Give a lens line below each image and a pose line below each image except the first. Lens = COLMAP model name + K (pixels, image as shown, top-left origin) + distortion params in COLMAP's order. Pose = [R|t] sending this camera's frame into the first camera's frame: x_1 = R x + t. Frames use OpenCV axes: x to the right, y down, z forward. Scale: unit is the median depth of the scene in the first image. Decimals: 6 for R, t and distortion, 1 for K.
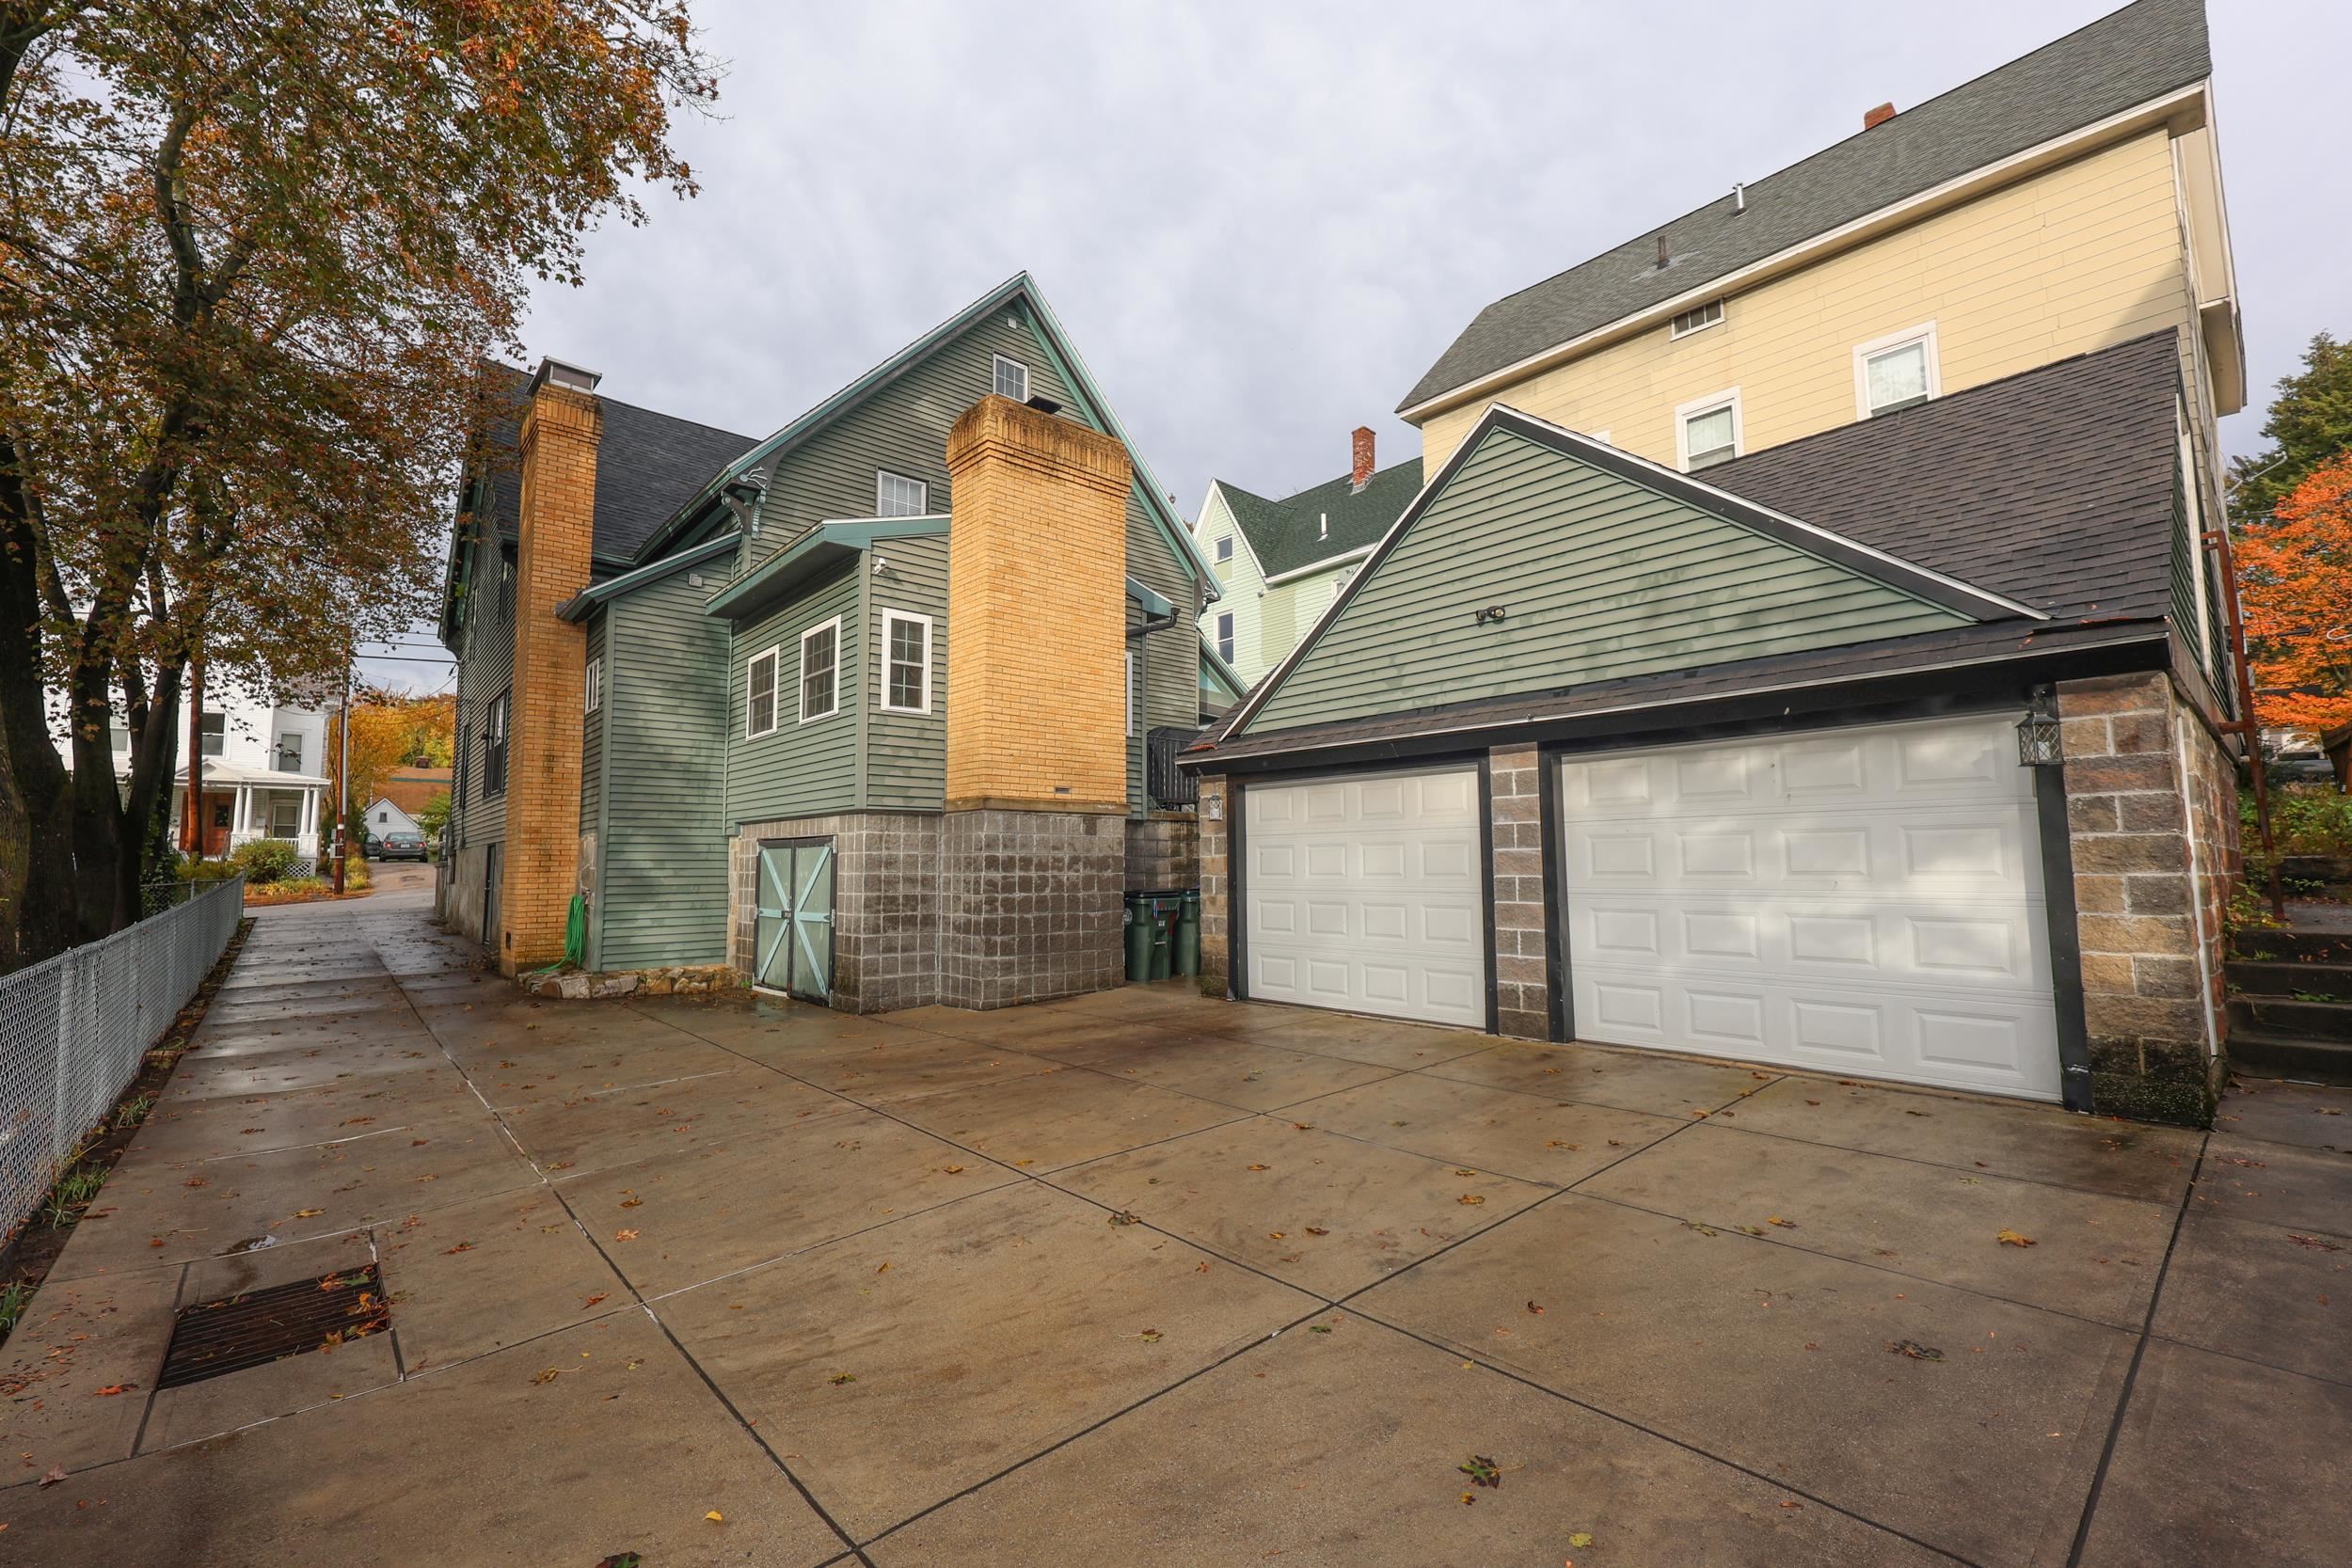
lens RADIAL K [[971.4, 0, 1166.8], [0, 971.4, 777.5], [0, 0, 1]] dist [0.001841, 0.000050]
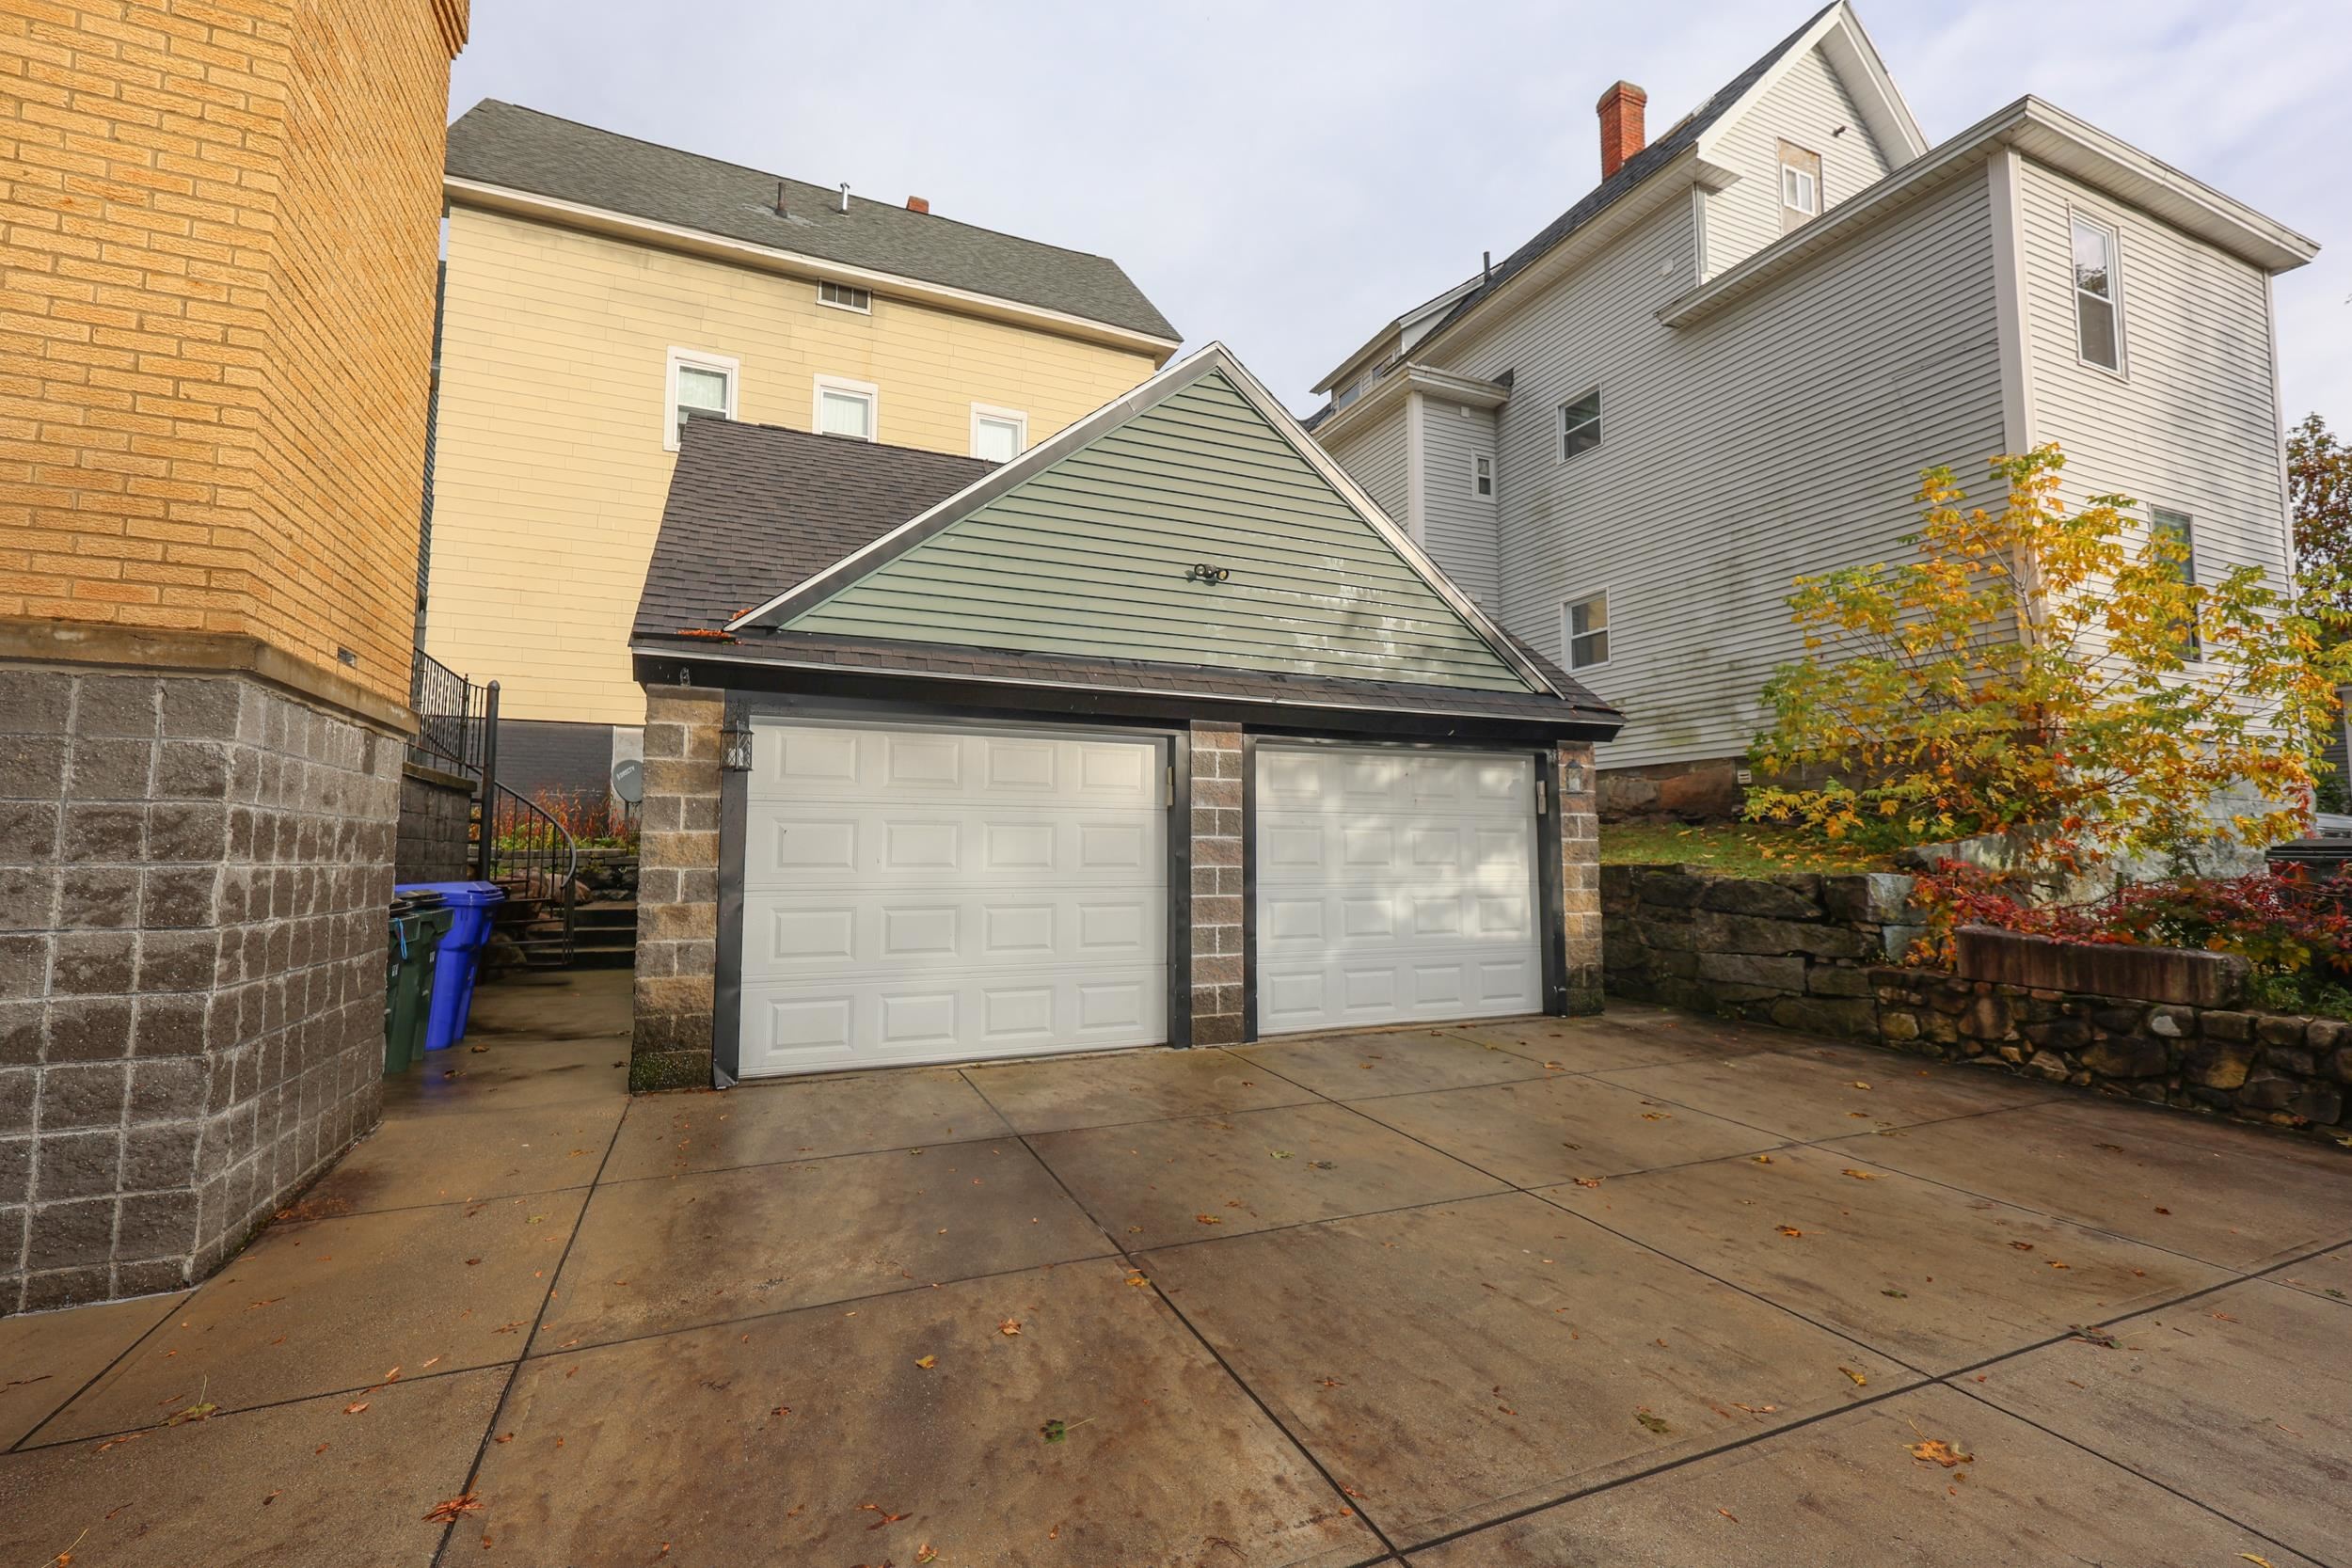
lens RADIAL K [[971.4, 0, 1168.2], [0, 971.4, 783.8], [0, 0, 1]] dist [0.001841, 0.000050]
pose [[0.319275, 0.078646, 0.944393, -0.586322], [-0.093390, 0.994311, -0.051230, 0.084799], [-0.943049, -0.071840, 0.324803, 0.856137]]
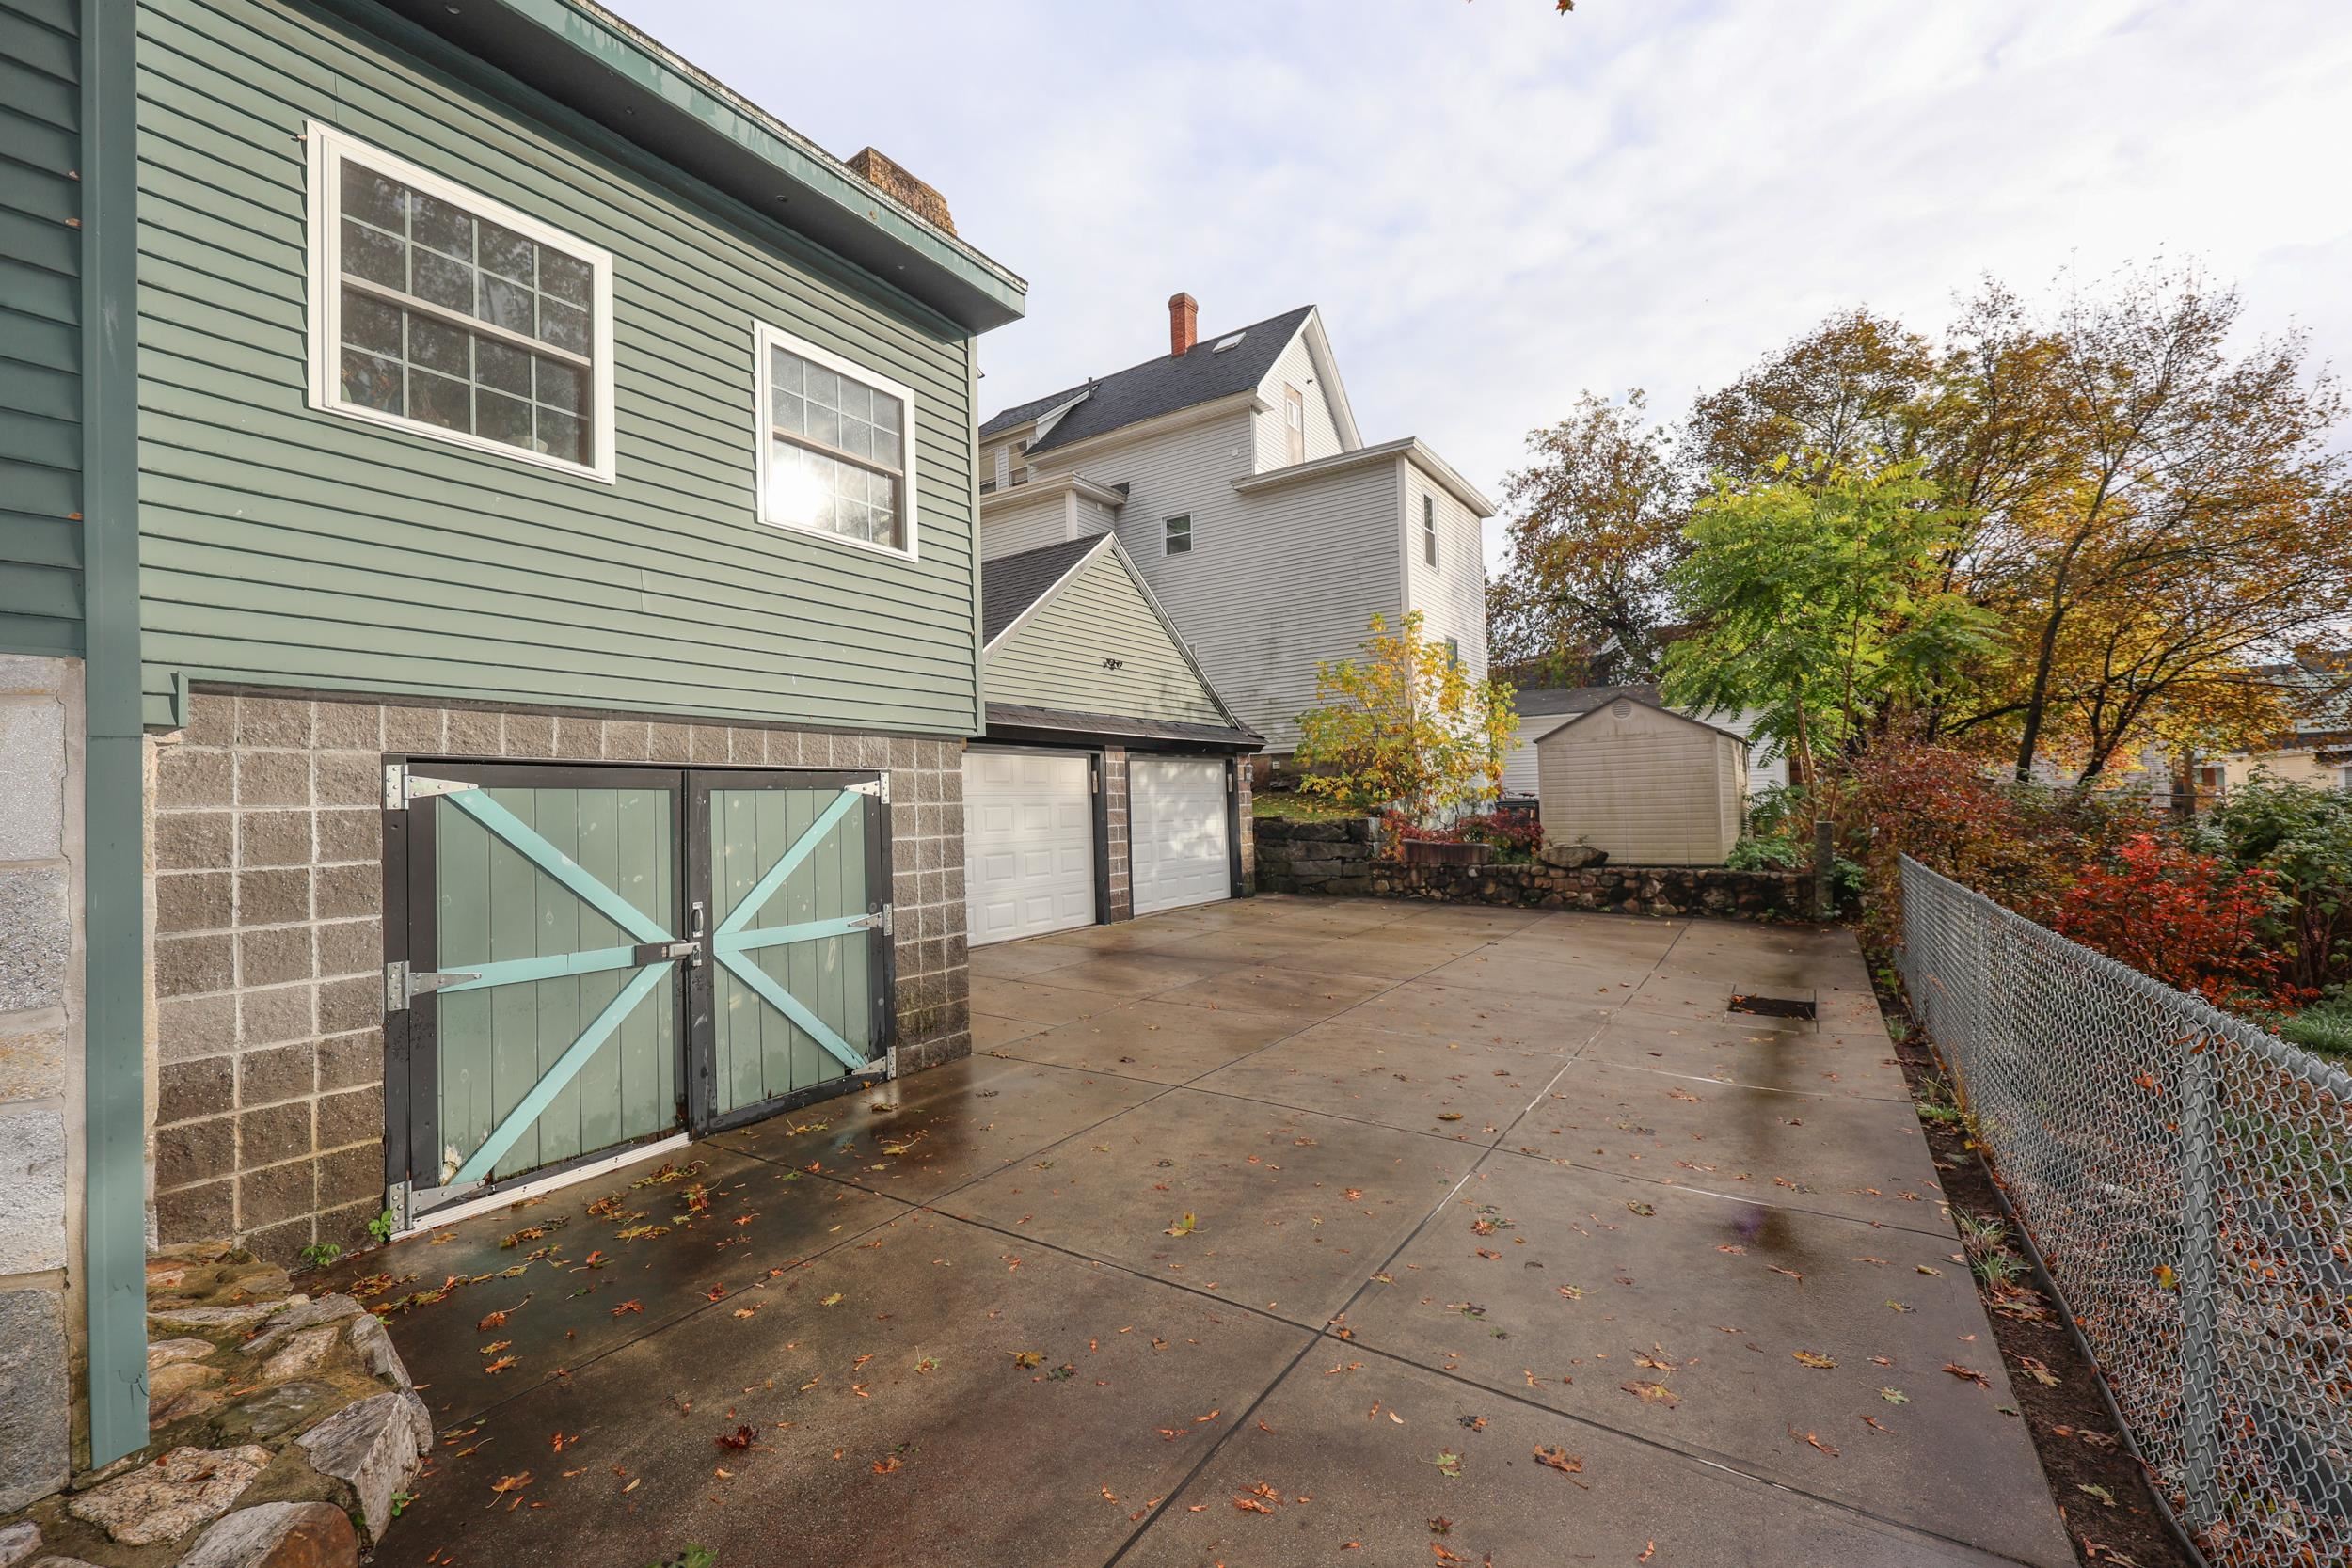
lens RADIAL K [[971.4, 0, 1160.7], [0, 971.4, 784.8], [0, 0, 1]] dist [0.001841, 0.000050]
pose [[-0.248253, 0.039512, 0.967889, -1.436363], [-0.058728, 0.996716, -0.055751, 0.135486], [-0.966913, -0.070683, -0.245118, 1.522219]]
